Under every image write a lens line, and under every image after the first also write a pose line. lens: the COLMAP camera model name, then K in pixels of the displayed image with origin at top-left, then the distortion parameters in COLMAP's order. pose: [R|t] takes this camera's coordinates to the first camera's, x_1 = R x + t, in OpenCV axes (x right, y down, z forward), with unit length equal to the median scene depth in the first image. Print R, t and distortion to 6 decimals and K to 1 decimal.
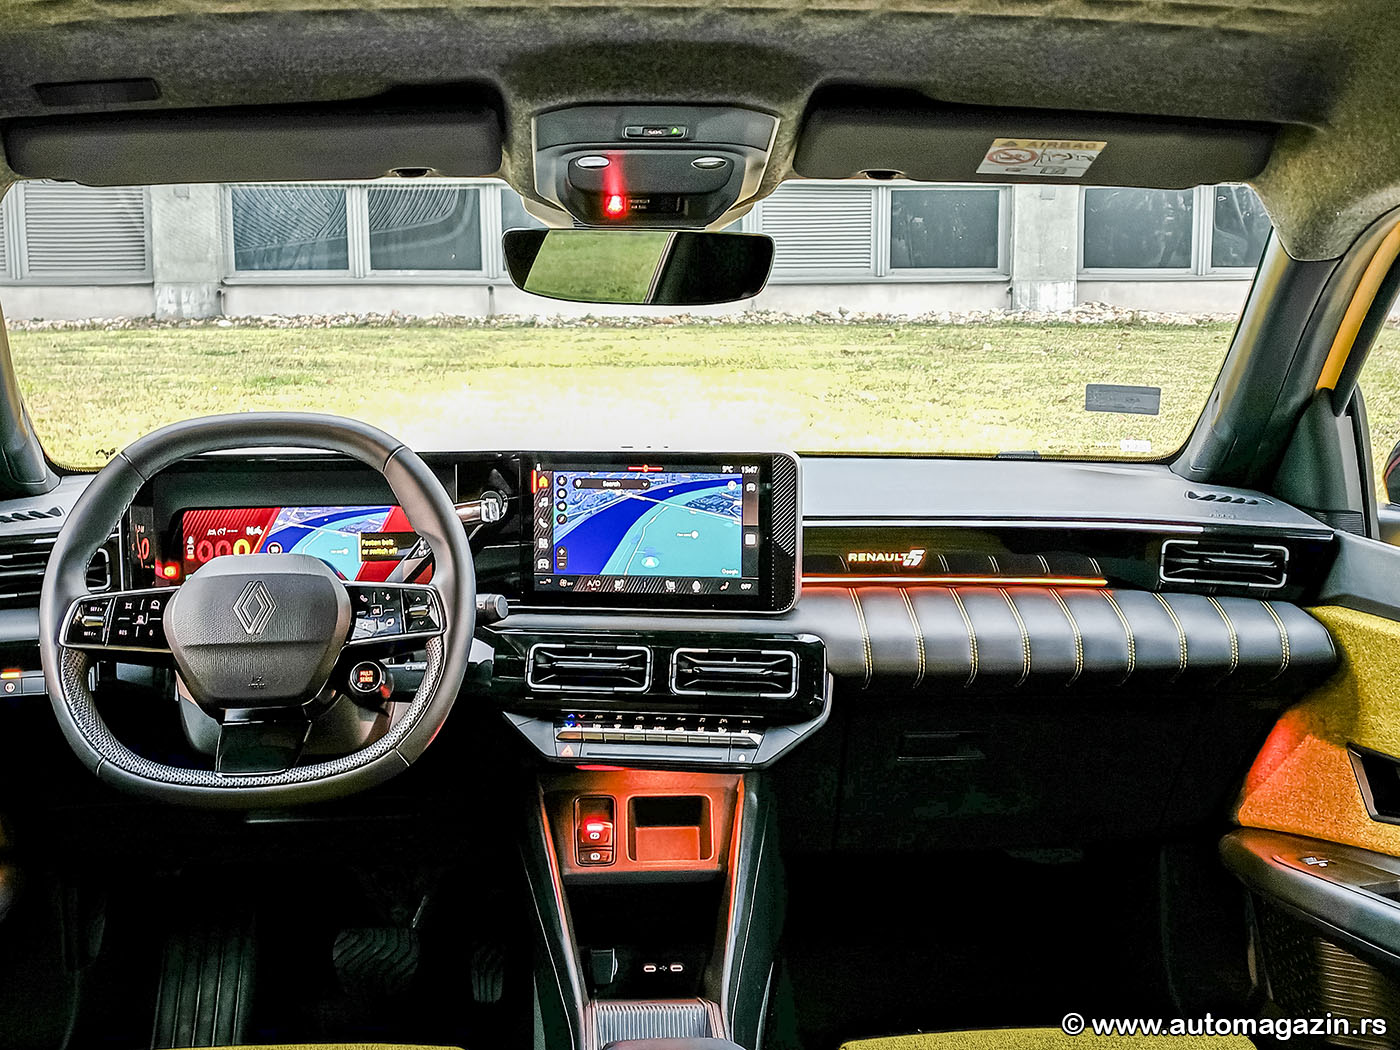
lens RADIAL K [[1709.8, 0, 640.7], [0, 1709.8, 533.1], [0, 0, 1]] dist [0.262015, -0.527848]
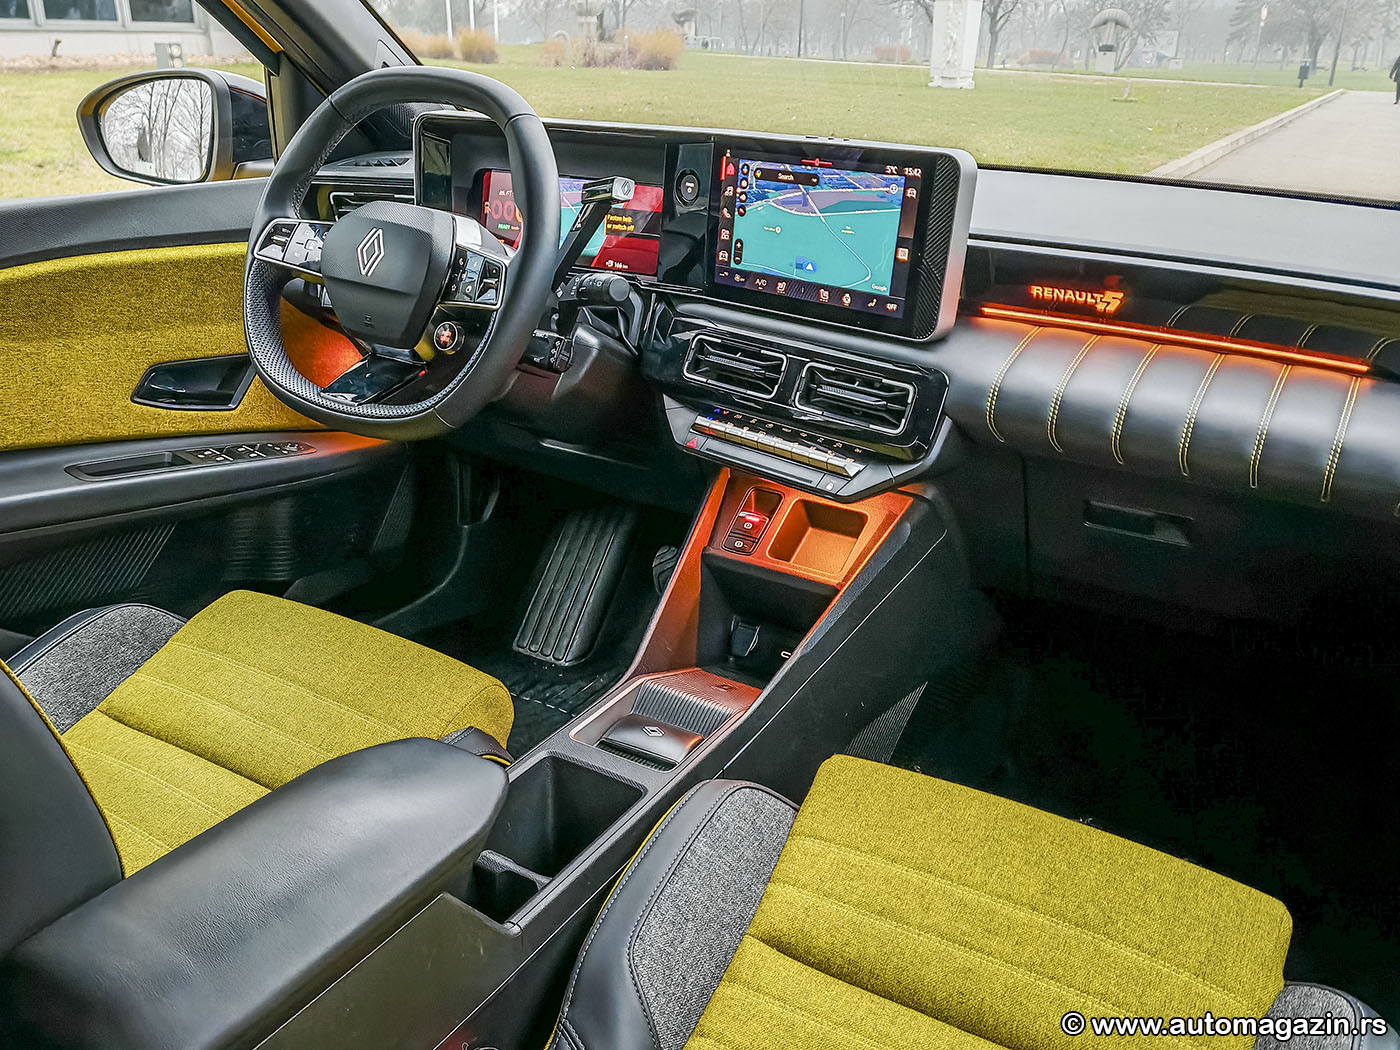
lens RADIAL K [[1138.2, 0, 702.6], [0, 1138.2, 530.2], [0, 0, 1]] dist [0.121662, -0.219822]
pose [[0.829083, 0.241743, -0.504164, 0.313649], [-0.112442, 0.955368, 0.273184, -0.010618], [0.547702, -0.169804, 0.819261, 0.421172]]
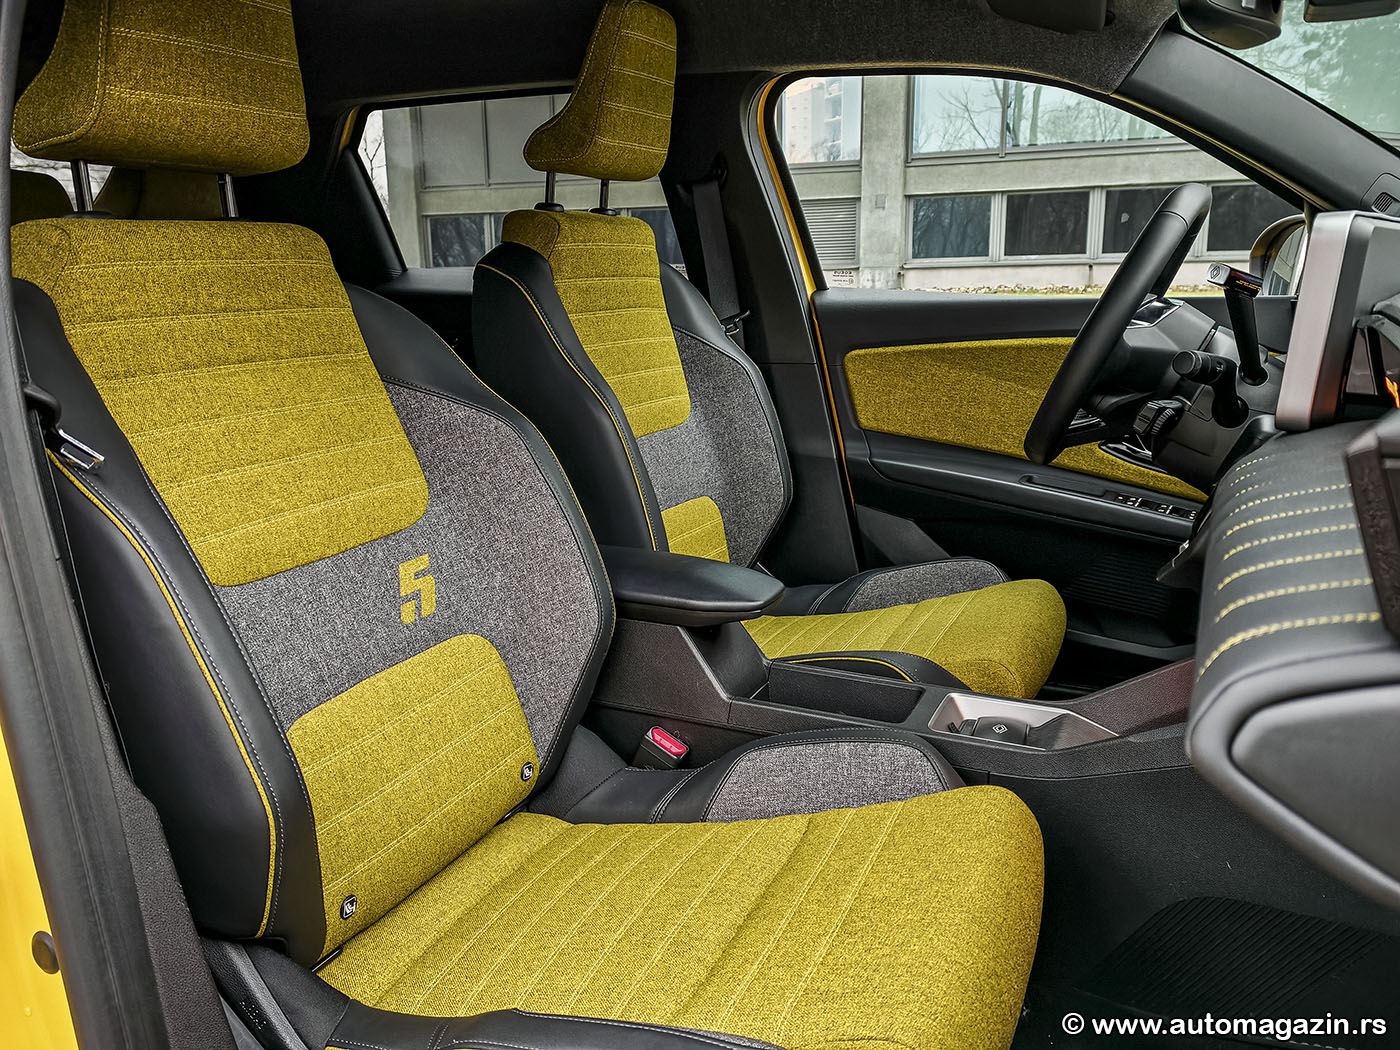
lens RADIAL K [[1100.9, 0, 700.0], [0, 1100.9, 525.0], [0, 0, 1]] dist [0.112747, -0.175692]
pose [[-0.472363, 0.213657, -0.855116, 0.644522], [-0.108760, 0.948632, 0.297101, -0.034332], [0.874668, 0.233343, -0.424862, 0.990390]]
